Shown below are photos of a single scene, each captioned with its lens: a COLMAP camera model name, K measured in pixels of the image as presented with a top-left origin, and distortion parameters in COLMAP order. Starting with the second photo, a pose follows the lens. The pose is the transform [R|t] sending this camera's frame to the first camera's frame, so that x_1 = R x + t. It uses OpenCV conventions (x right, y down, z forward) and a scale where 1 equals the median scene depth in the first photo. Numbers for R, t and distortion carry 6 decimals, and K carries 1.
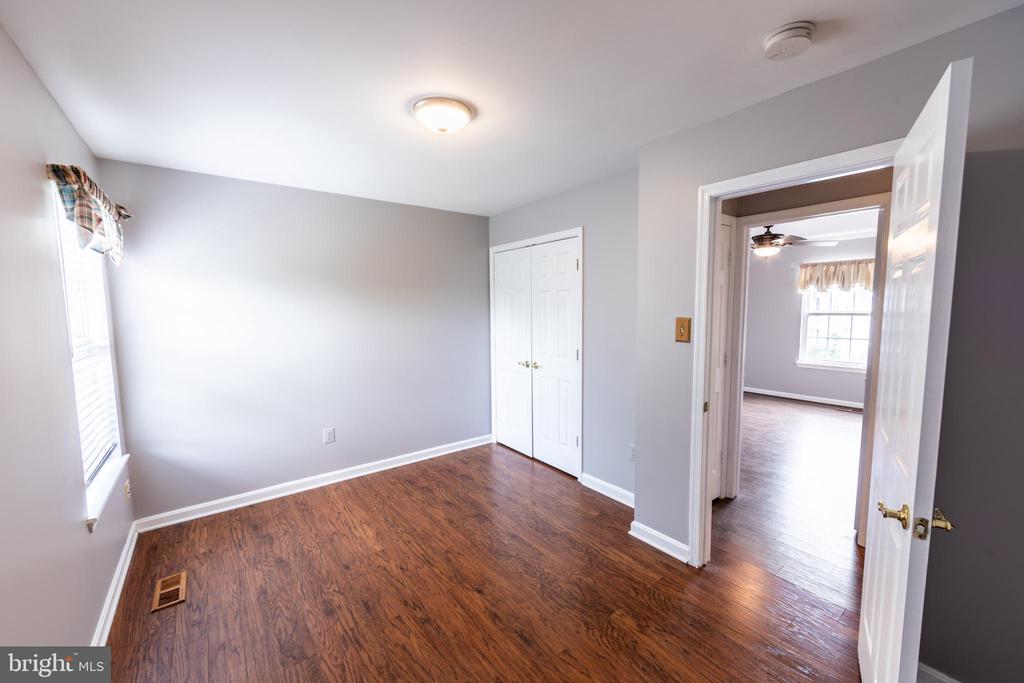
lens RADIAL K [[406.7, 0, 512.0], [0, 406.7, 341.5], [0, 0, 1]] dist [-0.000328, -0.000003]
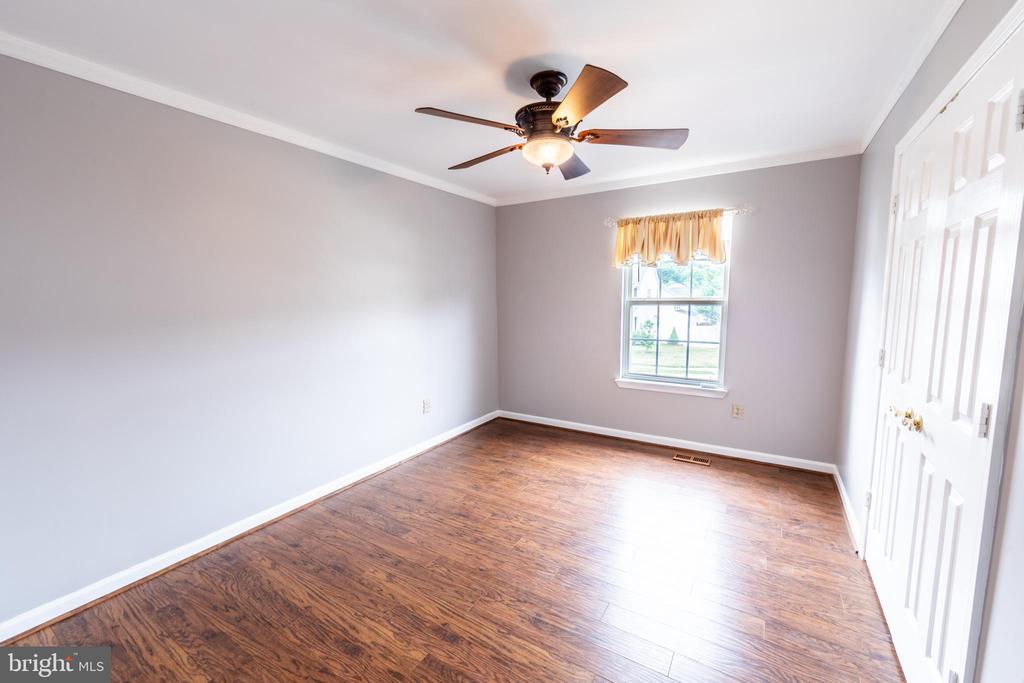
lens RADIAL K [[419.1, 0, 512.0], [0, 419.1, 341.5], [0, 0, 1]] dist [-0.000932, -0.000011]
pose [[0.933045, -0.043043, 0.357176, 0.346038], [0.030917, 0.998737, 0.039593, -0.040035], [-0.358429, -0.025899, 0.933198, 0.490325]]
